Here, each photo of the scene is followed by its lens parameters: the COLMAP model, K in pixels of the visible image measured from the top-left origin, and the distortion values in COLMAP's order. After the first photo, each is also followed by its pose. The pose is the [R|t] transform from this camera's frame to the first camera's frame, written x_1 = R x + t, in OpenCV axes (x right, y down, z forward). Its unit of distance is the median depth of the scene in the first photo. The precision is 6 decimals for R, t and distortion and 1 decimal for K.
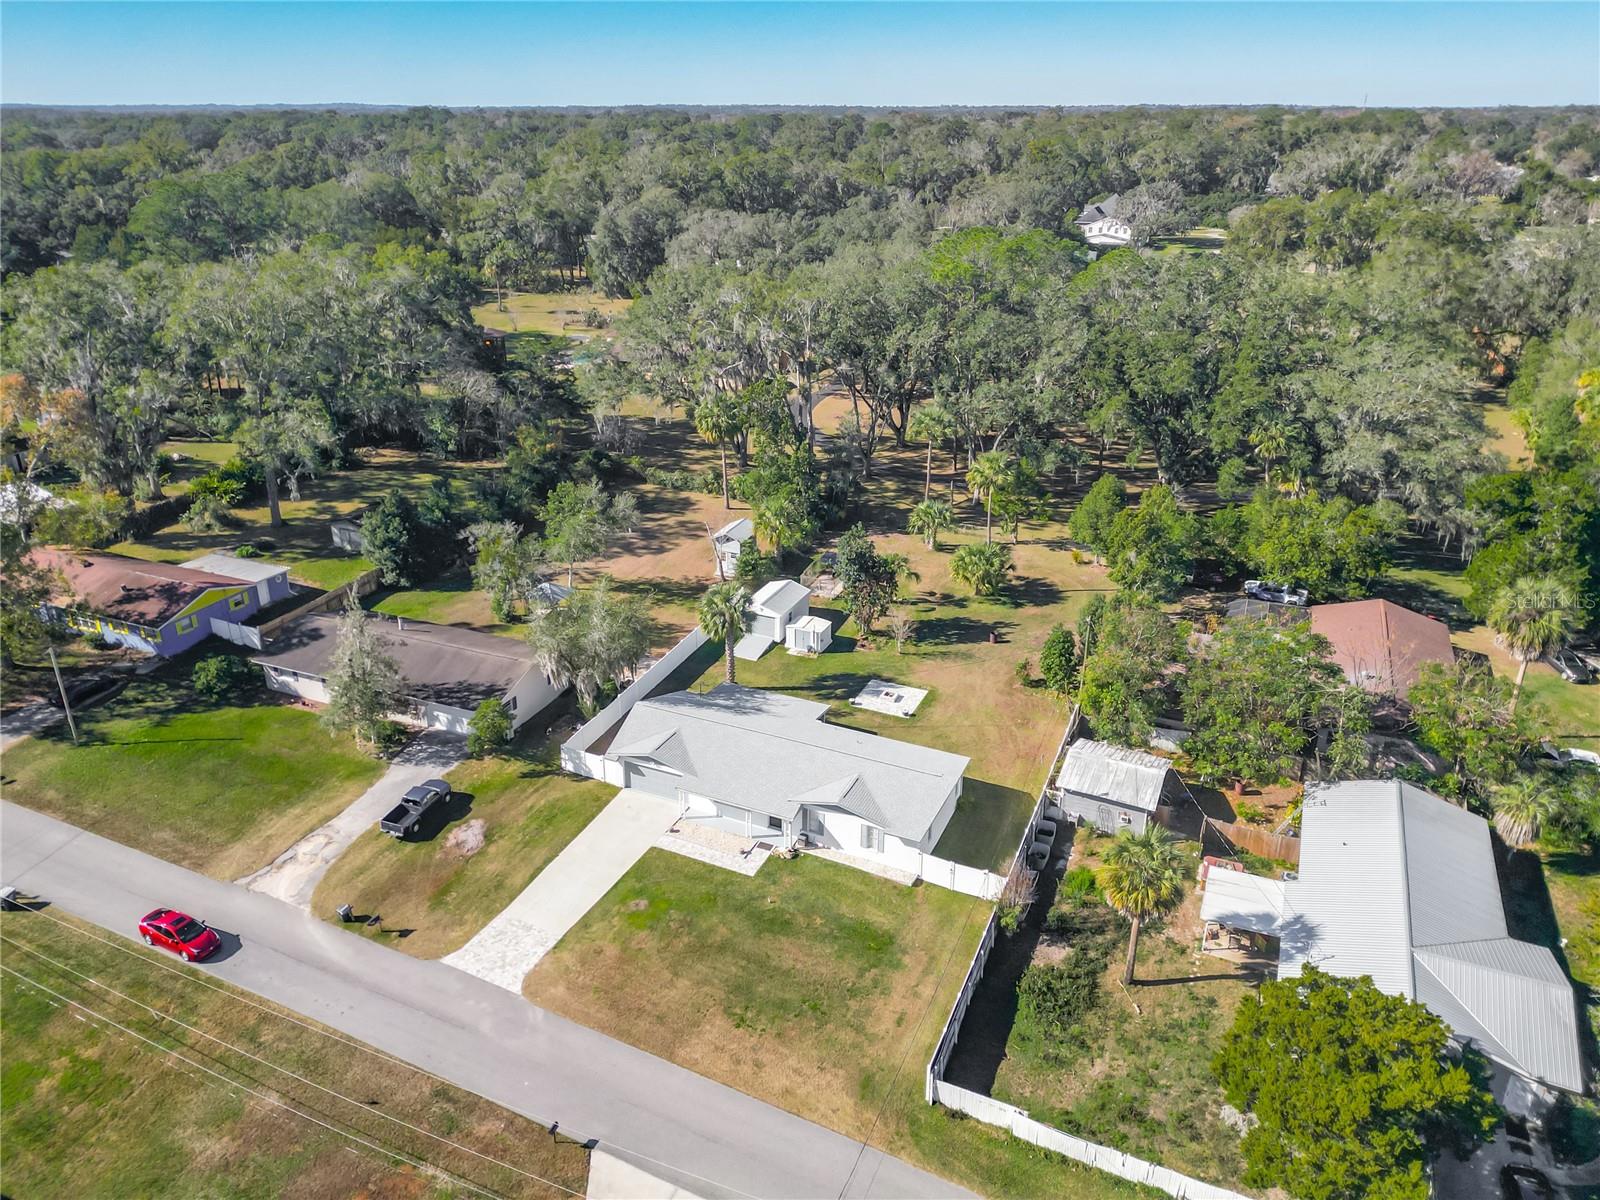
lens RADIAL K [[1133.9, 0, 800.0], [0, 1133.9, 600.0], [0, 0, 1]] dist [0.050766, -0.060443]
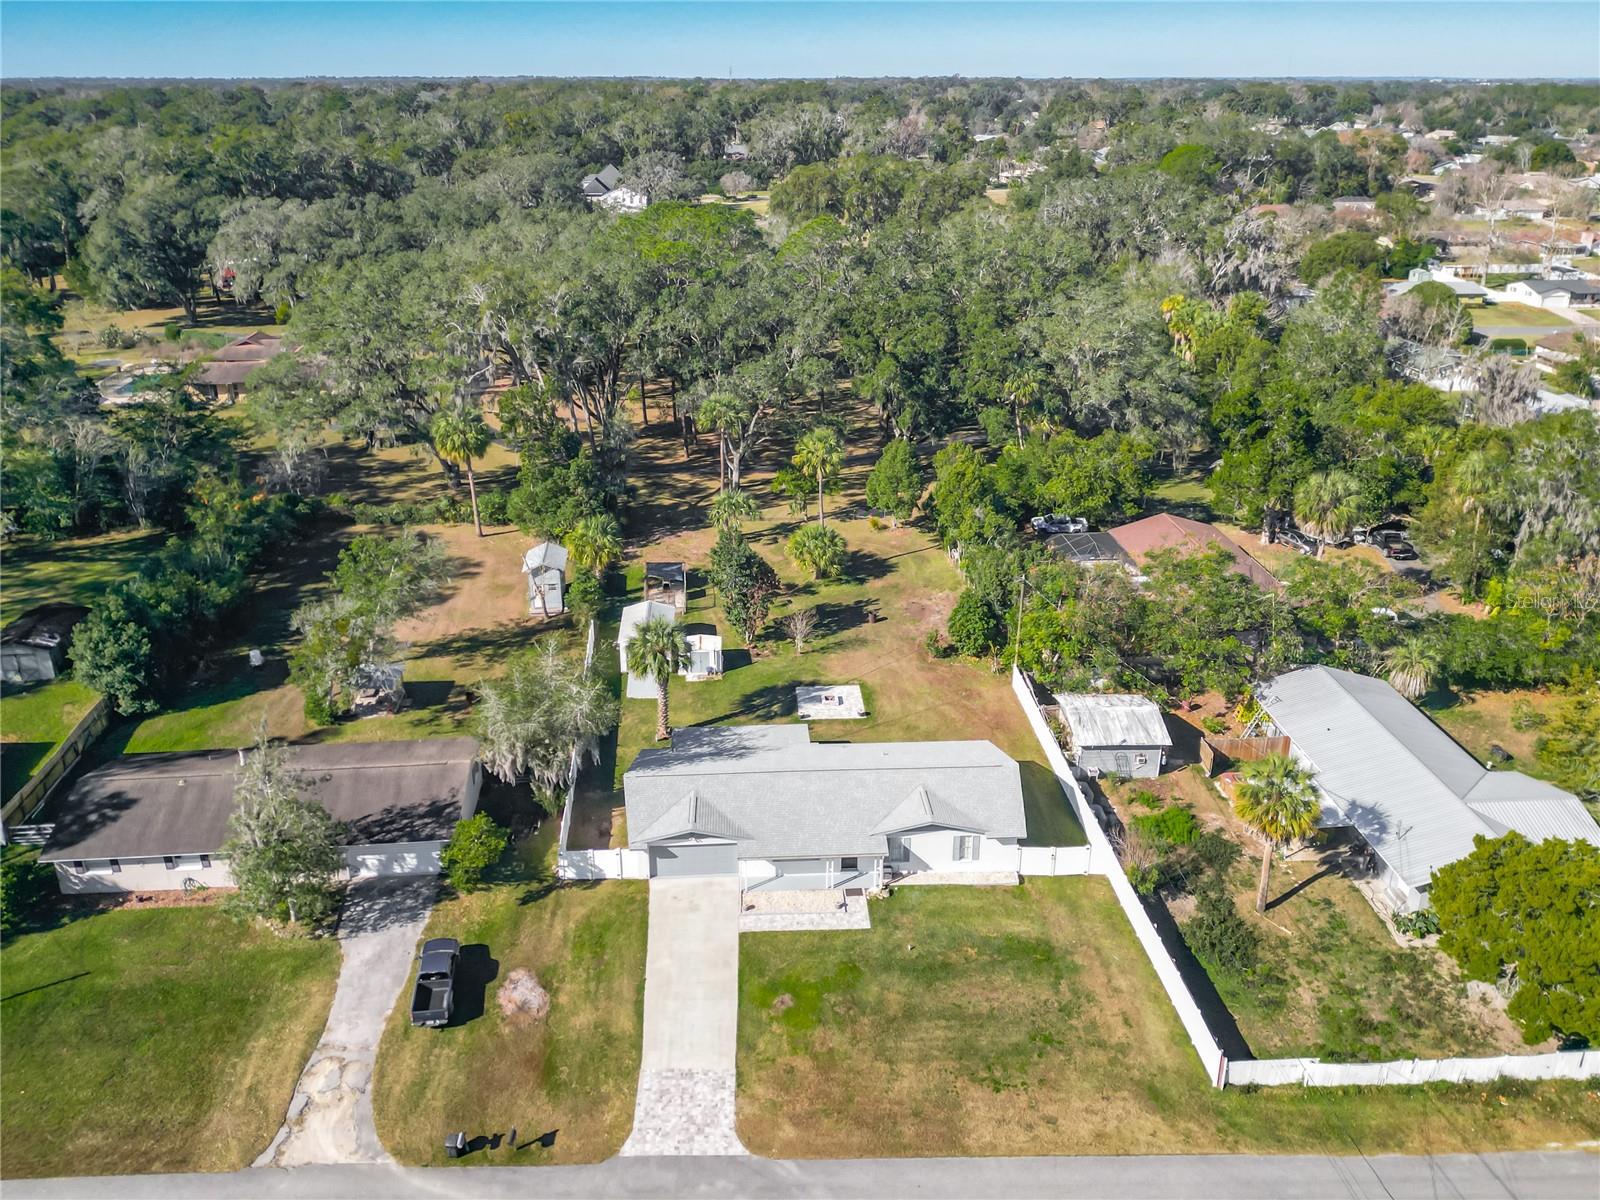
lens RADIAL K [[1177.7, 0, 800.0], [0, 1177.7, 535.7], [0, 0, 1]] dist [0.024092, -0.042200]
pose [[0.882976, -0.172365, 0.436627, -0.356306], [0.188730, 0.982011, 0.006000, -0.060771], [-0.429807, 0.077106, 0.899623, 0.135198]]
